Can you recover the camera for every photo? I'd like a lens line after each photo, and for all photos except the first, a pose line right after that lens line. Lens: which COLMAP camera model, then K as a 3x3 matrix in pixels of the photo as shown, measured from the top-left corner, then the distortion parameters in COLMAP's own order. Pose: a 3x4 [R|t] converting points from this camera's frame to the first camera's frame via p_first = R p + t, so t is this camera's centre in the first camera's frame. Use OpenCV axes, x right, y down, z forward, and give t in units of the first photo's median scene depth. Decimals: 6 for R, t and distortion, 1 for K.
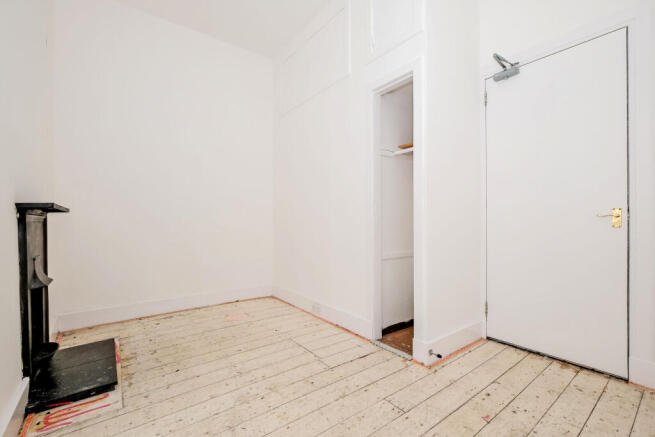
lens RADIAL K [[287.9, 0, 330.3], [0, 287.9, 222.2], [0, 0, 1]] dist [0.005033, 0.000190]
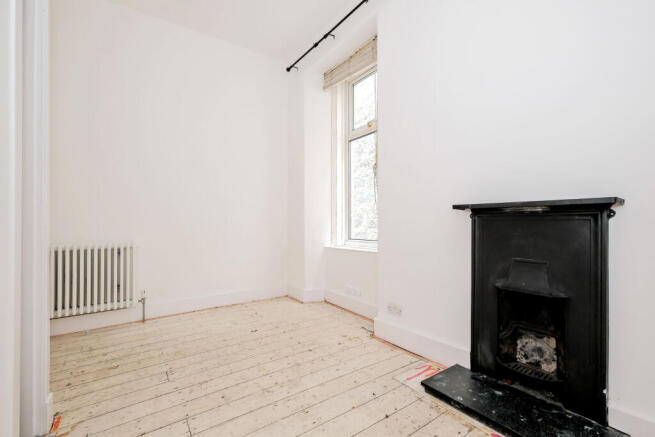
lens RADIAL K [[287.9, 0, 326.0], [0, 287.9, 221.1], [0, 0, 1]] dist [0.005033, 0.000190]
pose [[-0.998400, 0.007137, 0.056097, -0.377253], [0.006732, 0.999950, -0.007393, 0.003907], [-0.056147, -0.007003, -0.998398, 1.612834]]
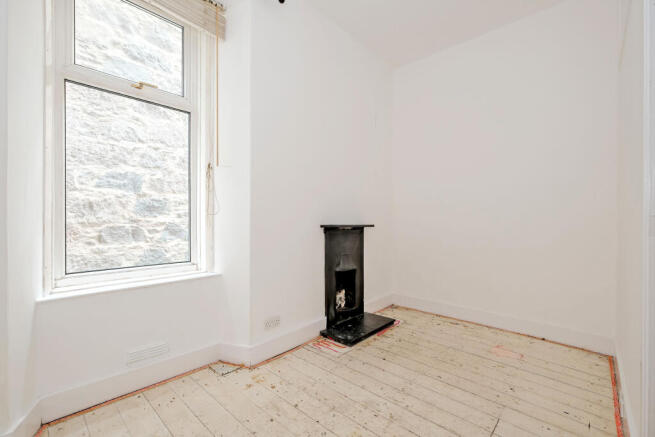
lens RADIAL K [[287.9, 0, 328.4], [0, 287.9, 220.0], [0, 0, 1]] dist [0.005033, 0.000190]
pose [[0.166636, 0.005695, -0.986002, 0.588213], [-0.009102, 0.999950, 0.004238, -0.077010], [0.985976, 0.008269, 0.166680, 0.504156]]
